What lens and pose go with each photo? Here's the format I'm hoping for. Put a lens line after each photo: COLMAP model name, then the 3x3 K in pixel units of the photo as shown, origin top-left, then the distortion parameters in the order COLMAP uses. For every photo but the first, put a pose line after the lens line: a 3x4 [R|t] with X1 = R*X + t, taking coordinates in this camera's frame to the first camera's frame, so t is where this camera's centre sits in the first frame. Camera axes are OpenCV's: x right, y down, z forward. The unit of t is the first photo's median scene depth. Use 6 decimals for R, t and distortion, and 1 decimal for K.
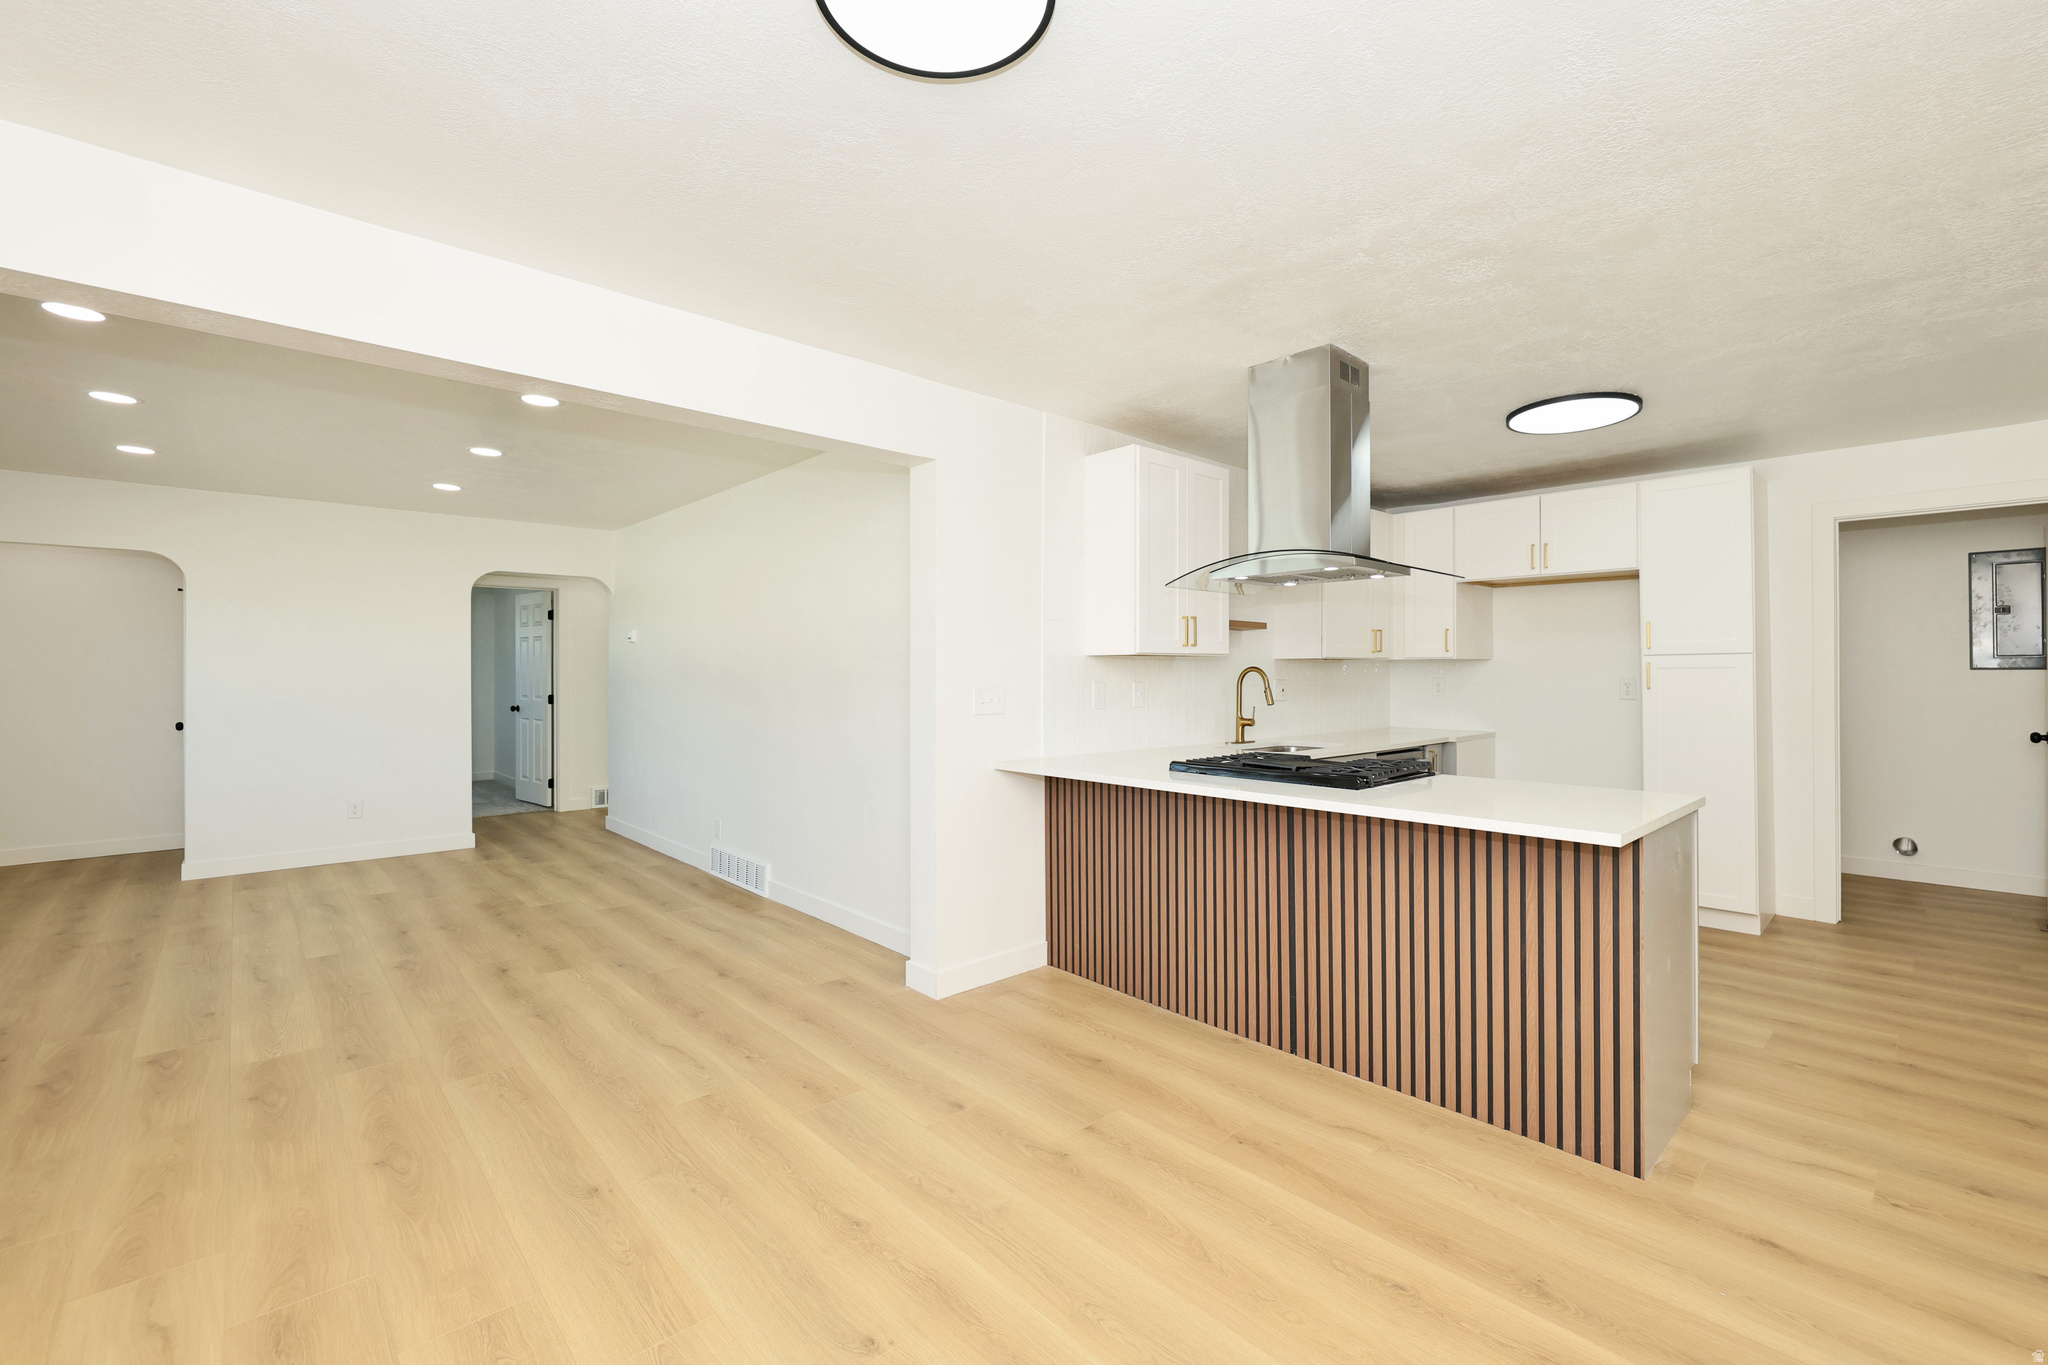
lens RADIAL K [[870.2, 0, 1024.5], [0, 870.2, 678.7], [0, 0, 1]] dist [-0.000187, 0.000037]
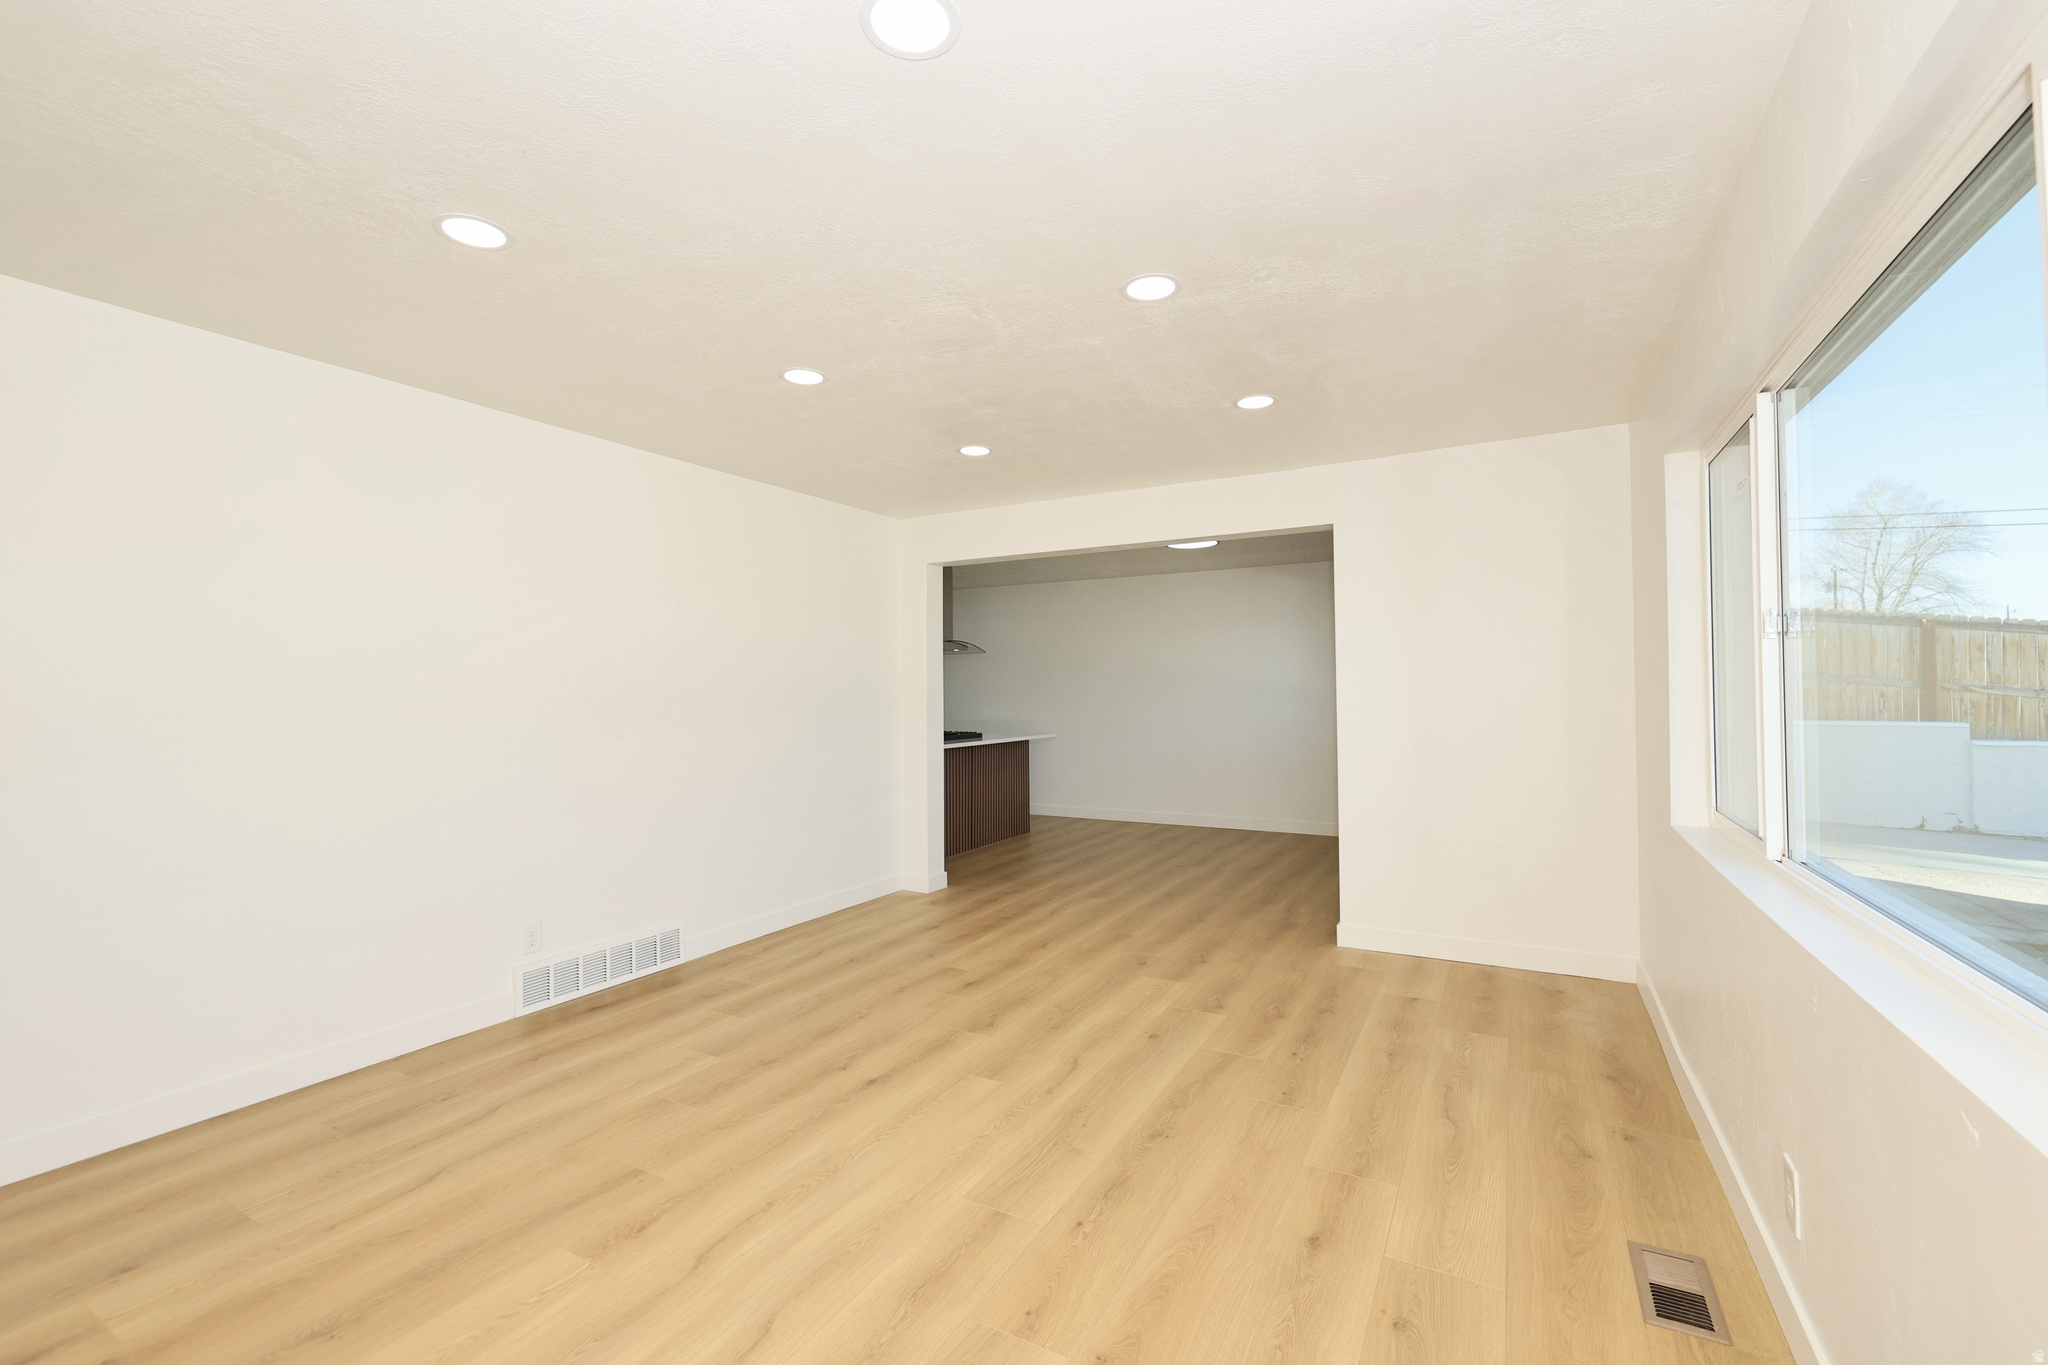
lens RADIAL K [[870.2, 0, 1024.5], [0, 870.2, 678.7], [0, 0, 1]] dist [-0.000187, 0.000037]
pose [[-0.317526, 0.017260, 0.948092, -1.308952], [0.009817, 0.999841, -0.014914, -0.008190], [-0.948199, 0.004572, -0.317645, 1.032934]]
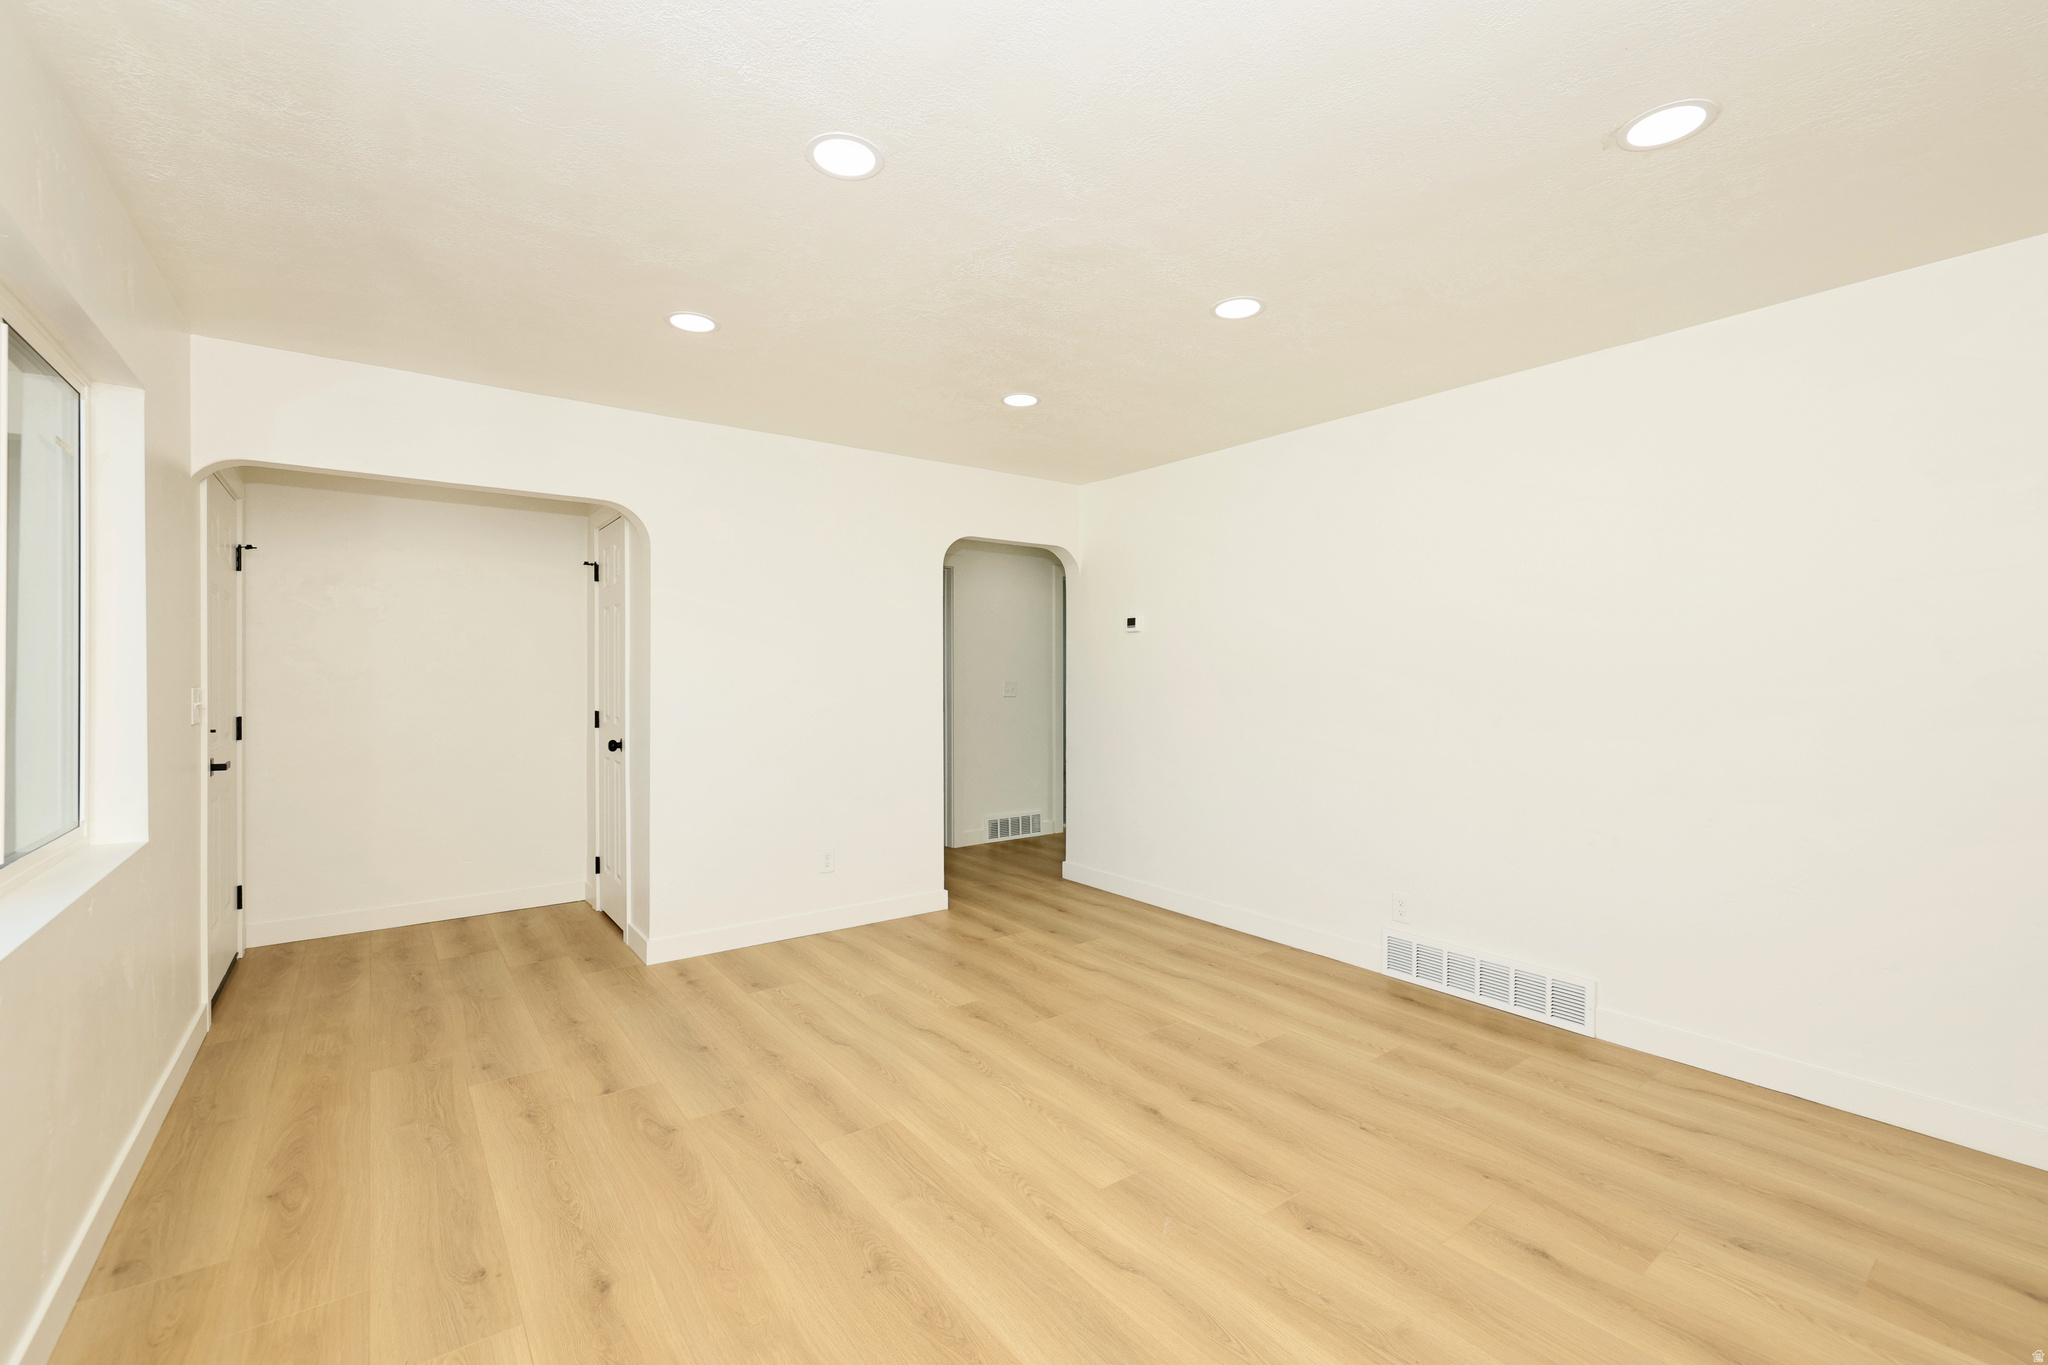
lens RADIAL K [[870.2, 0, 1024.5], [0, 870.2, 678.7], [0, 0, 1]] dist [-0.000187, 0.000037]
pose [[0.995662, 0.000841, -0.093043, -0.699631], [-0.000521, 0.999994, 0.003463, -0.006516], [0.093045, -0.003400, 0.995656, 0.373536]]
